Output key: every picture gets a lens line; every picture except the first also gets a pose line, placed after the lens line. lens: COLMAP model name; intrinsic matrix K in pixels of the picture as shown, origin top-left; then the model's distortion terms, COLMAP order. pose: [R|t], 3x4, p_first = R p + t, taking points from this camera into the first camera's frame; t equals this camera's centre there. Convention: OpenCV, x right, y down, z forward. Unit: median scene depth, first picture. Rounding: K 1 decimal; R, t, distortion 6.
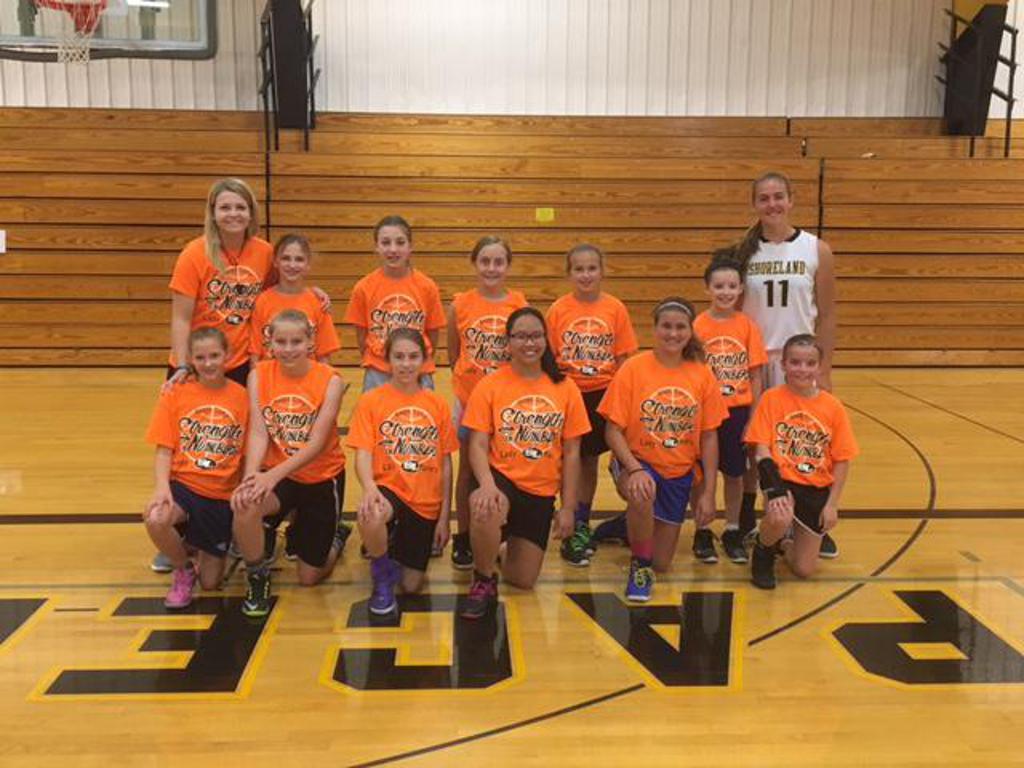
lens RADIAL K [[1110.5, 0, 508.0], [0, 1110.5, 380.5], [0, 0, 1]] dist [0.034775, 0.000000]
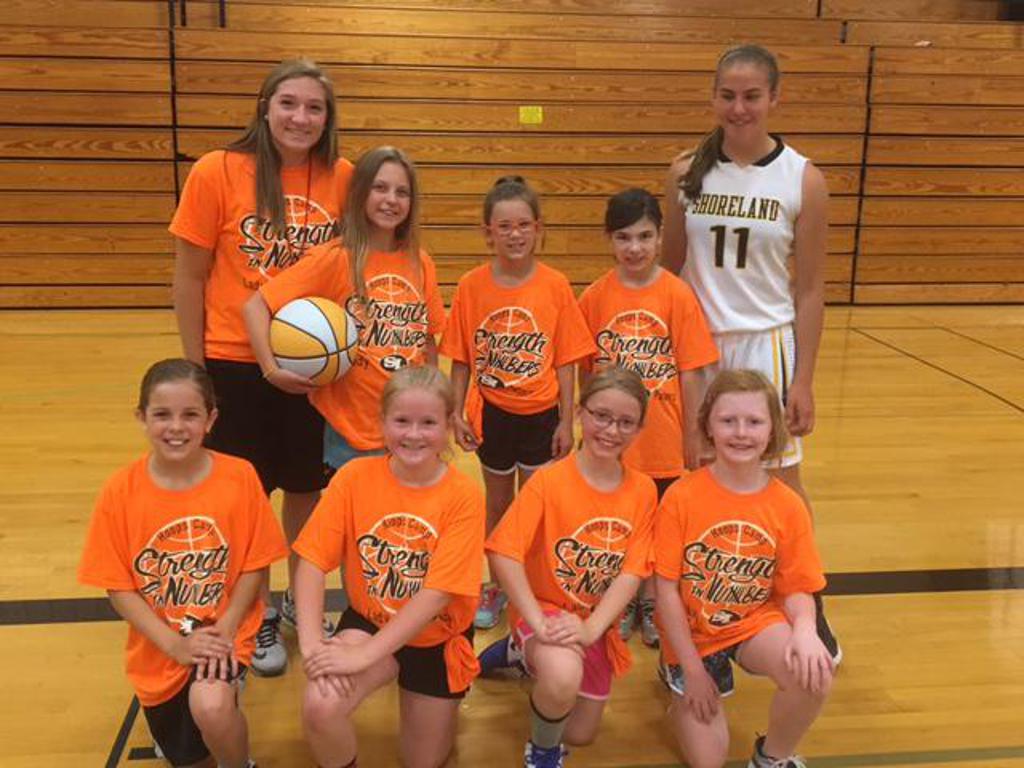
lens RADIAL K [[1110.5, 0, 507.7], [0, 1110.5, 390.9], [0, 0, 1]] dist [0.034775, 0.000000]
pose [[0.997690, -0.008528, 0.067401, -0.037759], [0.002192, 0.995615, 0.093525, -0.027220], [-0.067903, -0.093161, 0.993333, 0.191345]]
